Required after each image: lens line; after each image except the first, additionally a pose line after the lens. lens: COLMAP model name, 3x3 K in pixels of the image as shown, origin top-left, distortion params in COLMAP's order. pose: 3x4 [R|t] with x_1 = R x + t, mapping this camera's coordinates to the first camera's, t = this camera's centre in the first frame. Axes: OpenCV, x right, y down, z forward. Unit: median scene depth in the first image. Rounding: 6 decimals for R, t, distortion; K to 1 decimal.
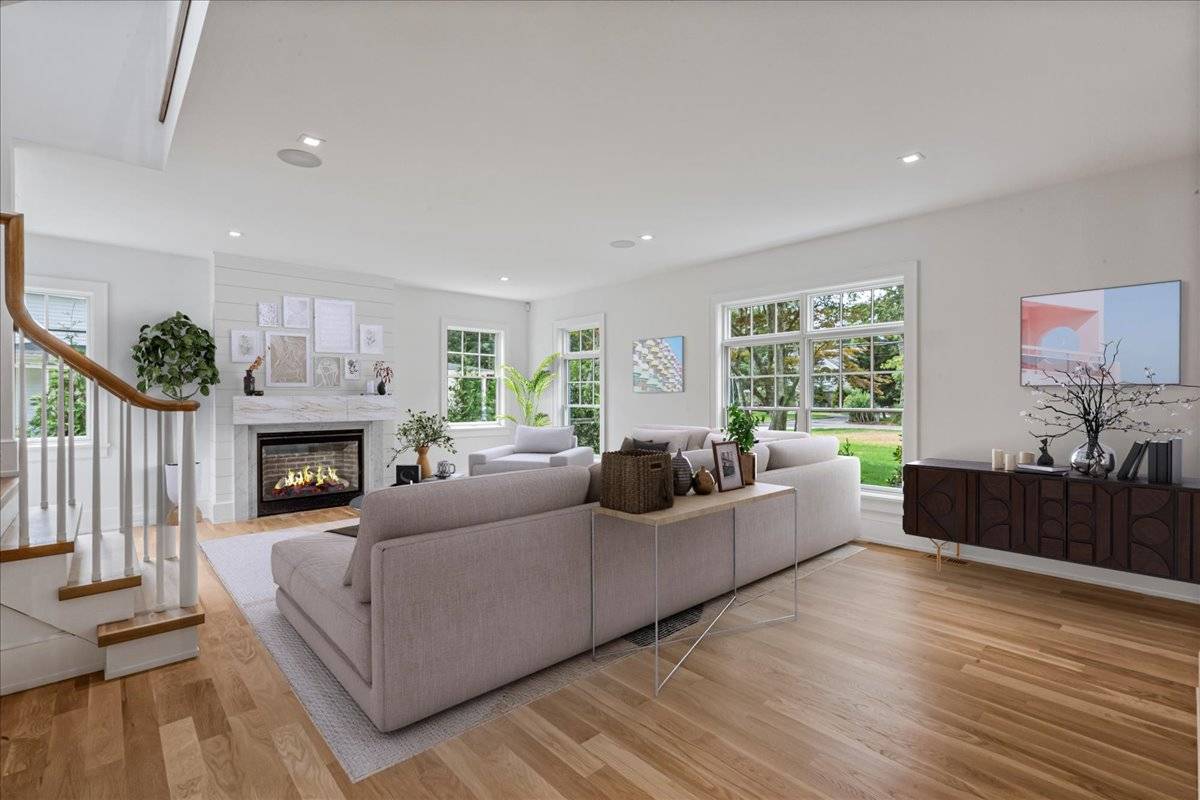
lens RADIAL K [[547.2, 0, 594.6], [0, 547.2, 400.6], [0, 0, 1]] dist [-0.001790, -0.000345]
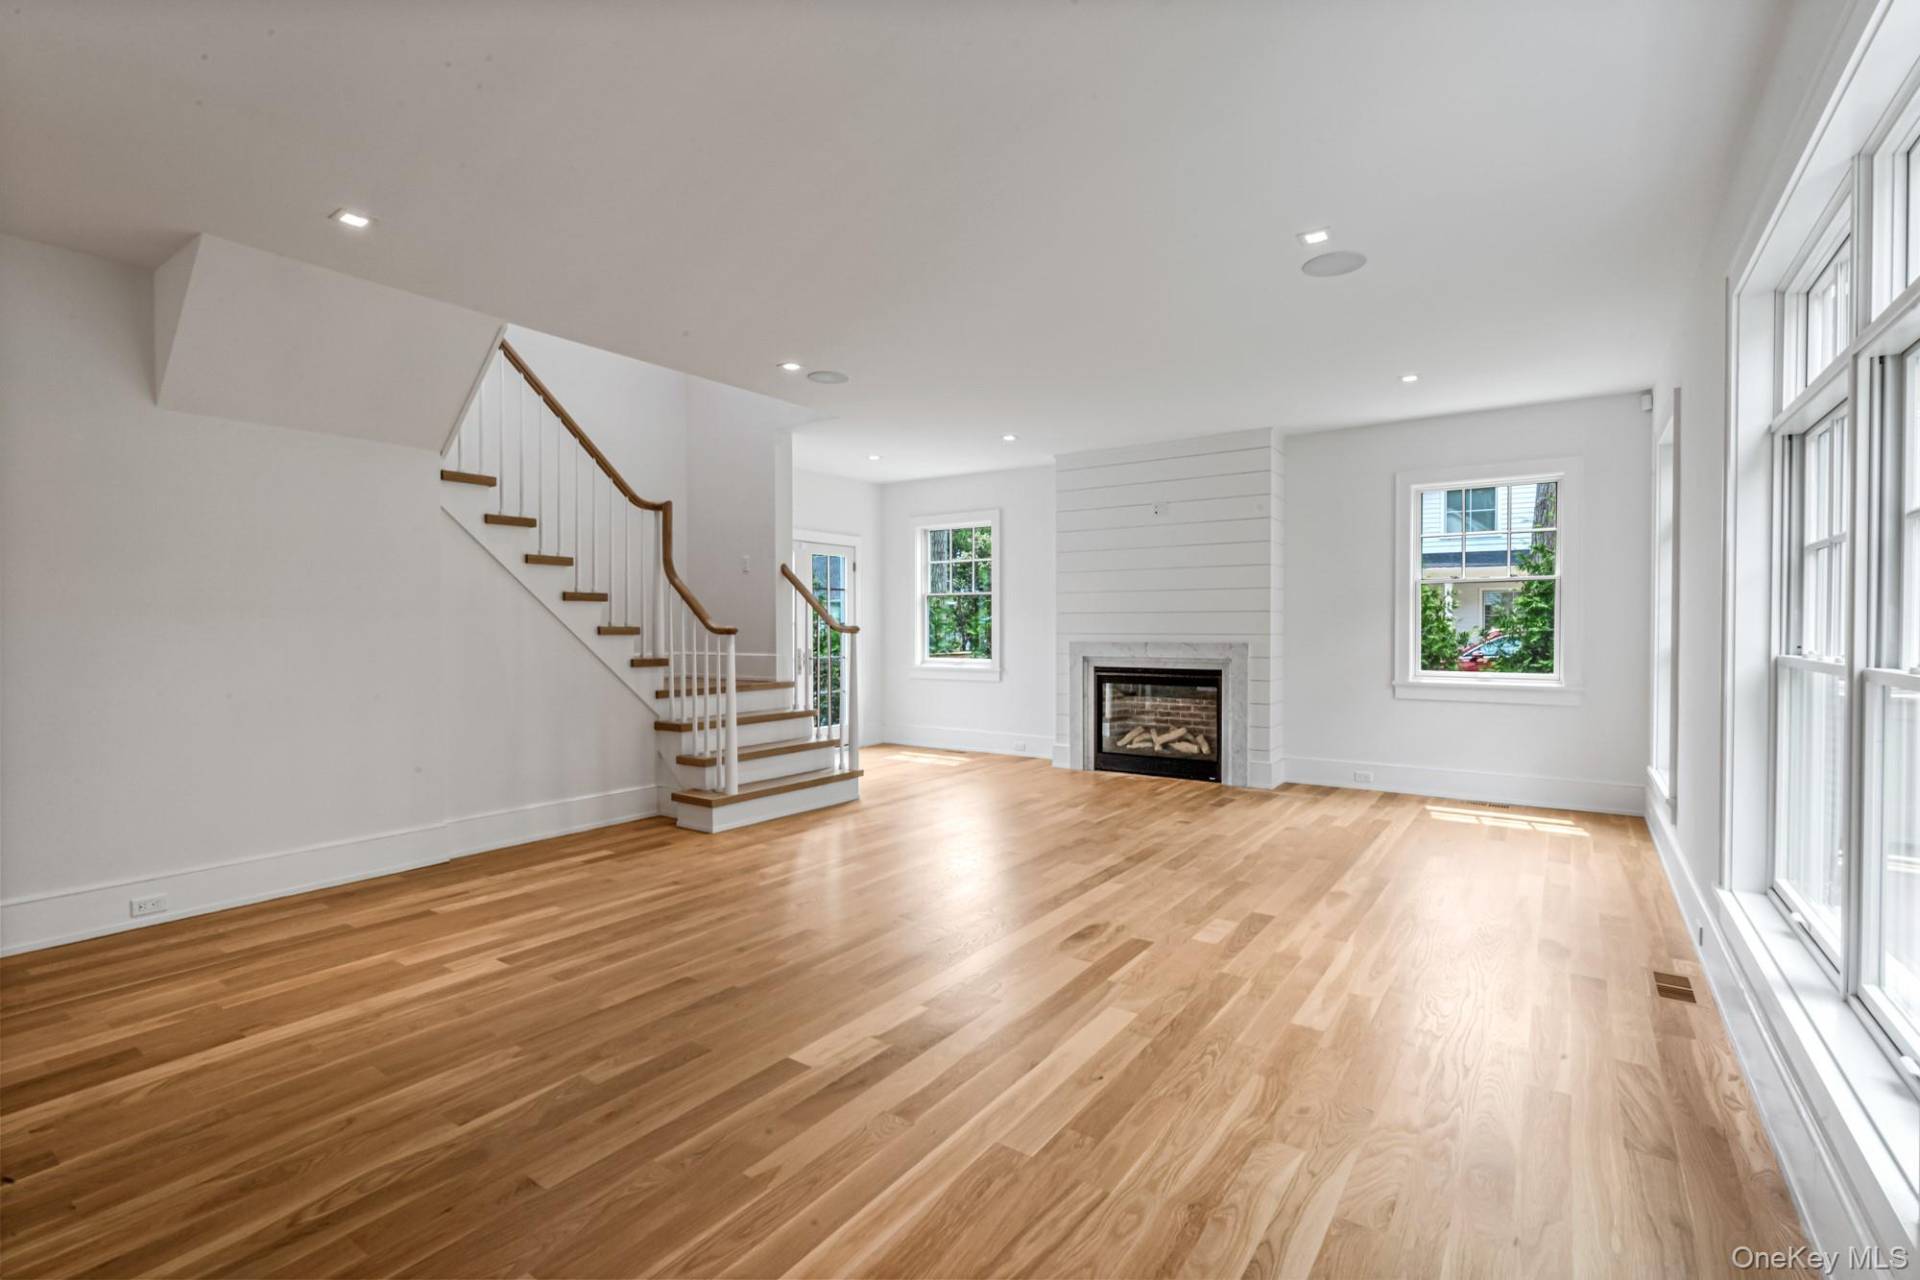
lens RADIAL K [[875.5, 0, 949.9], [0, 875.5, 635.9], [0, 0, 1]] dist [-0.001790, -0.000345]
pose [[0.215822, 0.012767, -0.976349, 1.323467], [-0.003804, 0.999918, 0.012234, -0.001398], [0.976425, 0.001074, 0.215853, 1.115271]]
